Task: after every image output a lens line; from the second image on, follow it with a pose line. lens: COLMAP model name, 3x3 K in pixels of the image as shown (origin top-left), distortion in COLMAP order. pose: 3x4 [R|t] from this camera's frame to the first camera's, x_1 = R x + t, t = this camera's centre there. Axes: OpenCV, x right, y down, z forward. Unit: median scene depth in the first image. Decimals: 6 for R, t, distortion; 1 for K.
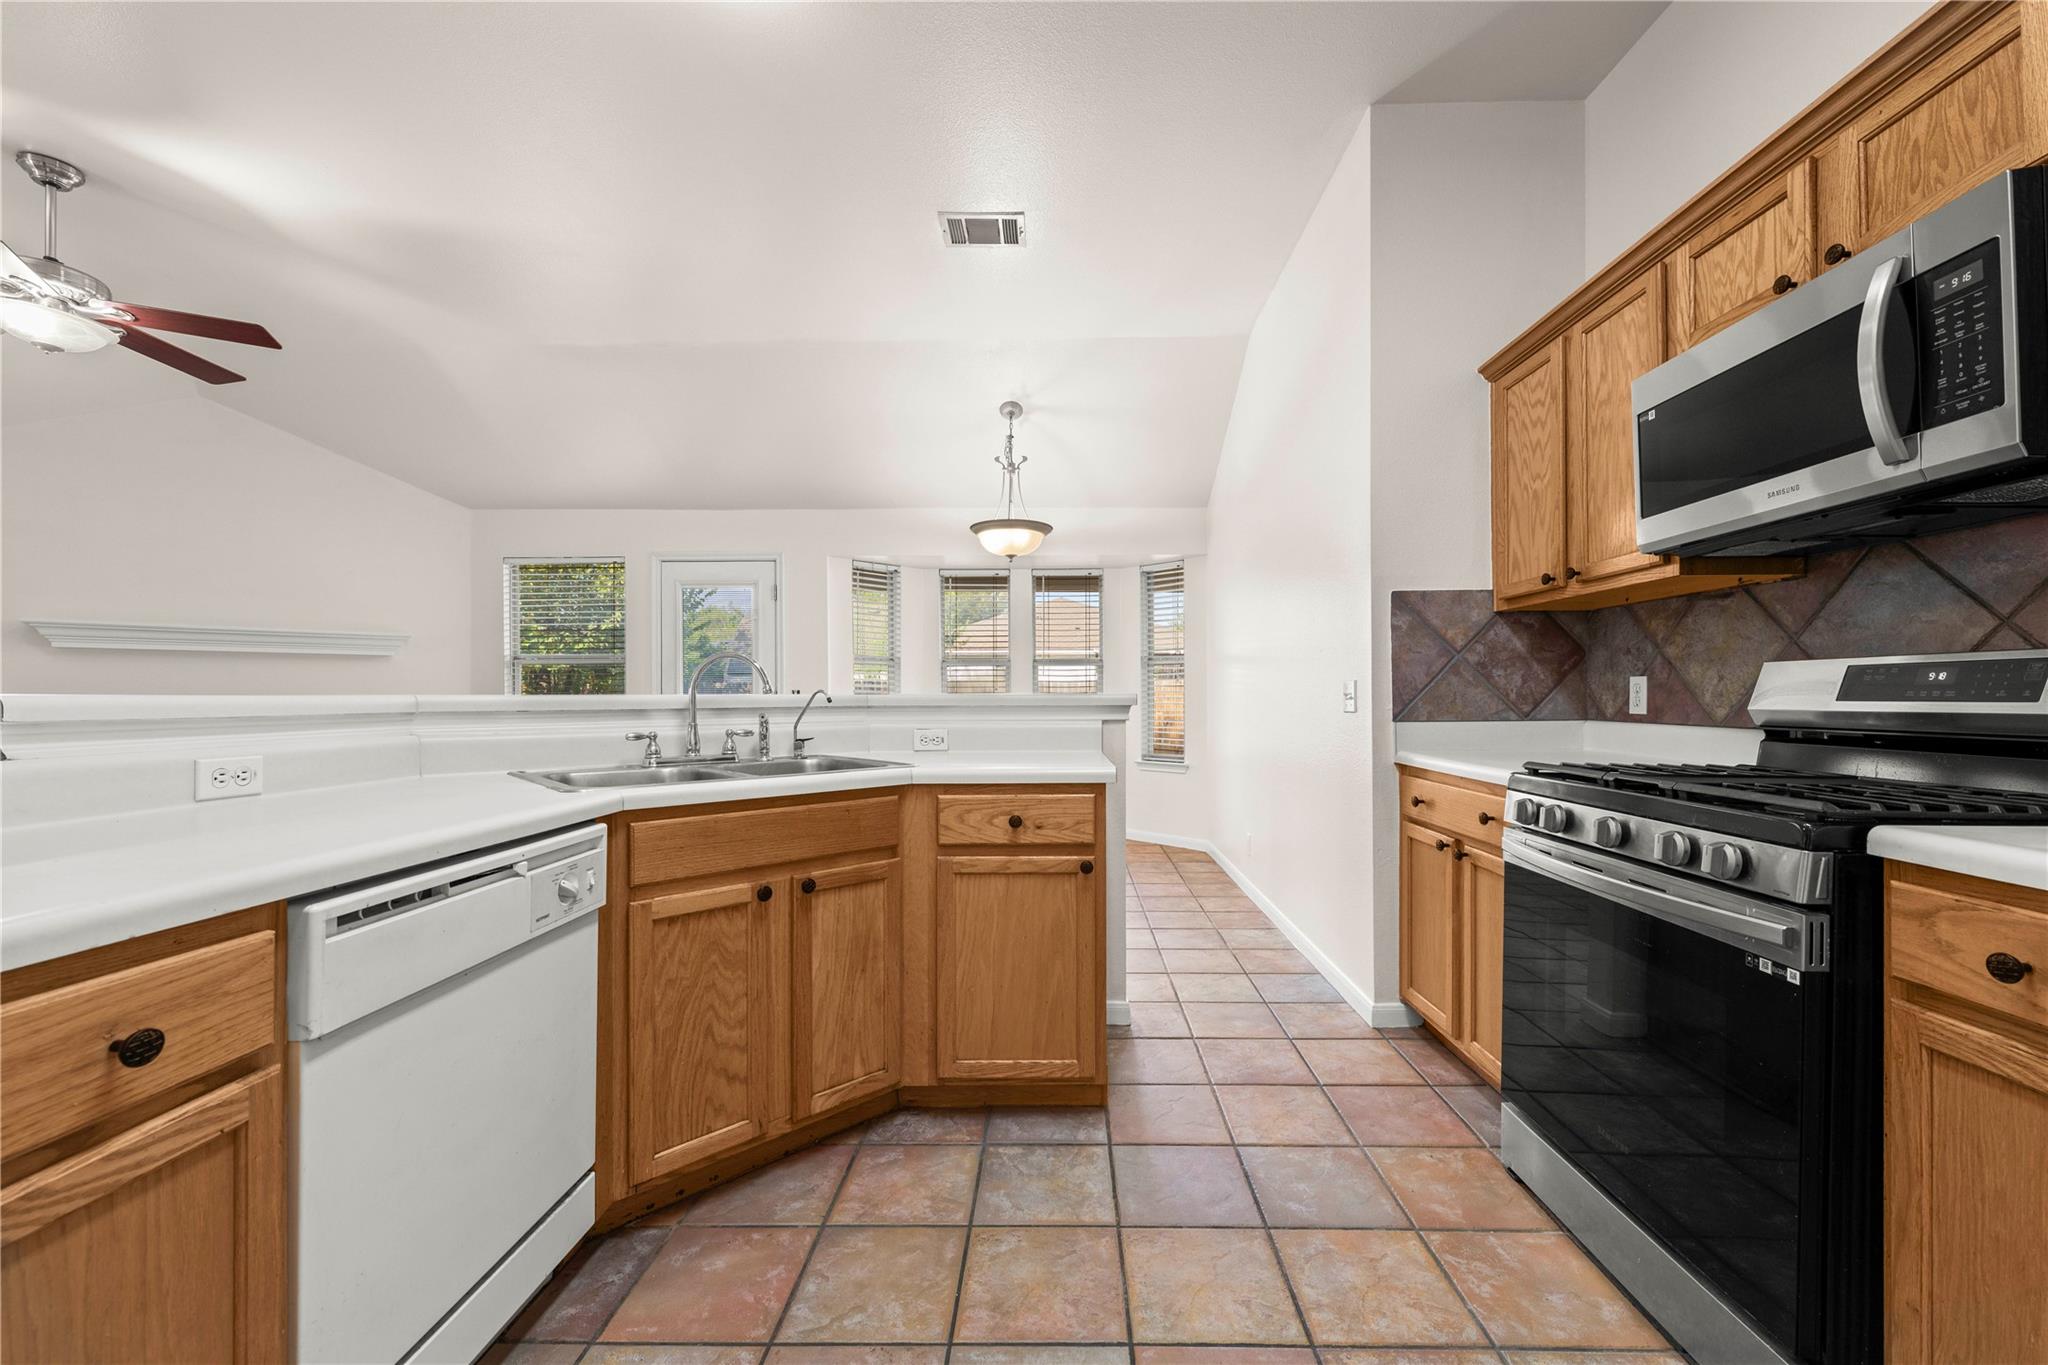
lens RADIAL K [[813.3, 0, 1045.5], [0, 813.3, 680.6], [0, 0, 1]] dist [0.002677, -0.000833]
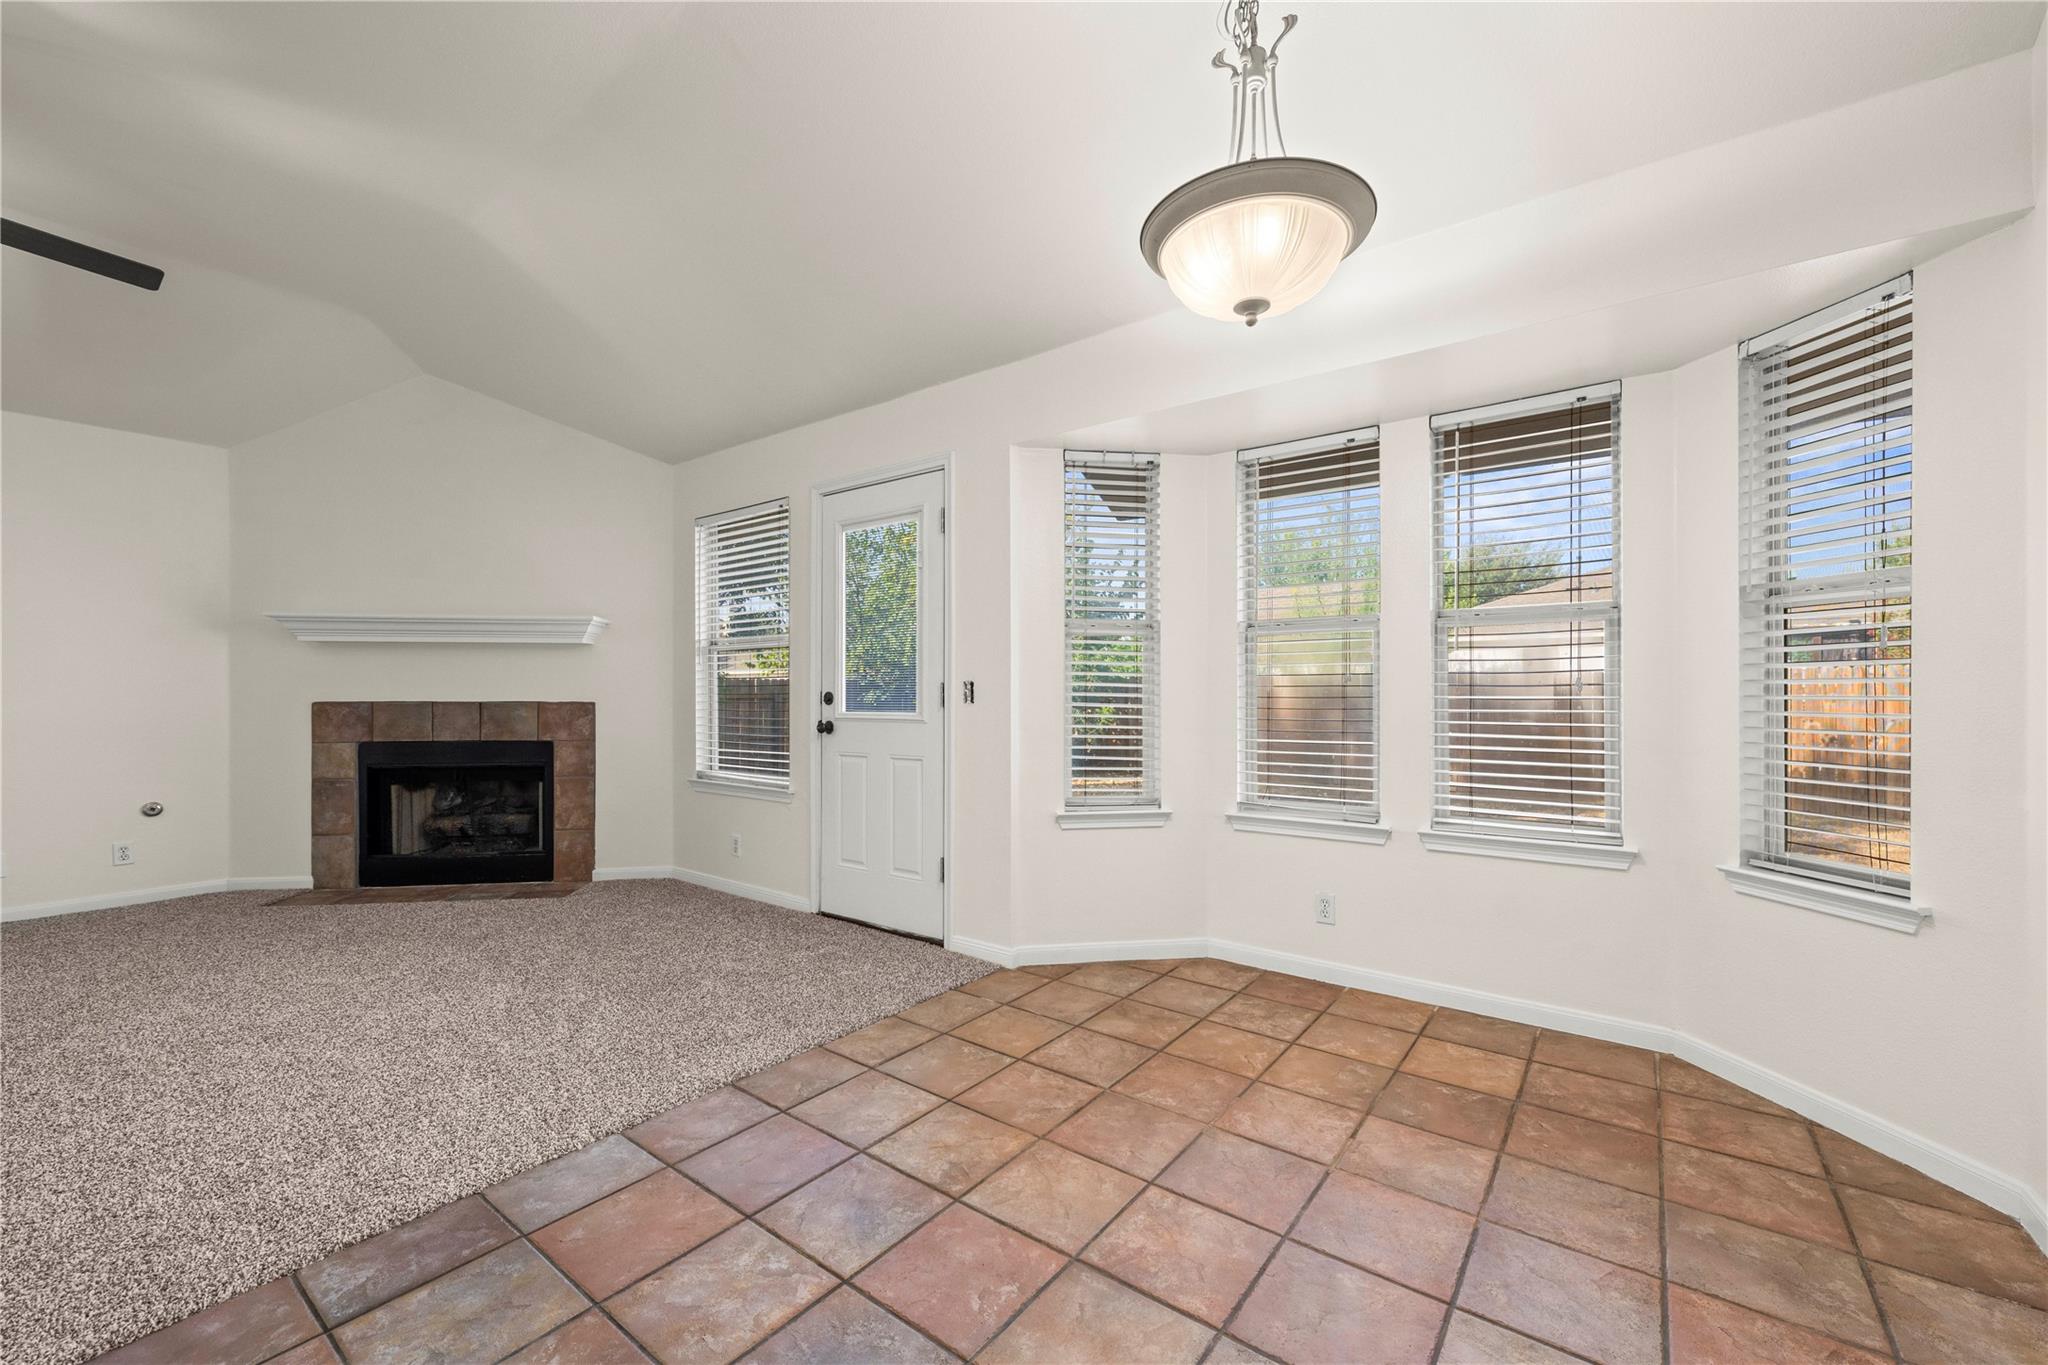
lens RADIAL K [[813.3, 0, 1033.7], [0, 813.3, 689.3], [0, 0, 1]] dist [0.002677, -0.000833]
pose [[0.813836, 0.000845, -0.581094, 0.151290], [0.004202, 0.999964, 0.007339, 0.026723], [0.581079, -0.008414, 0.813804, 1.079470]]
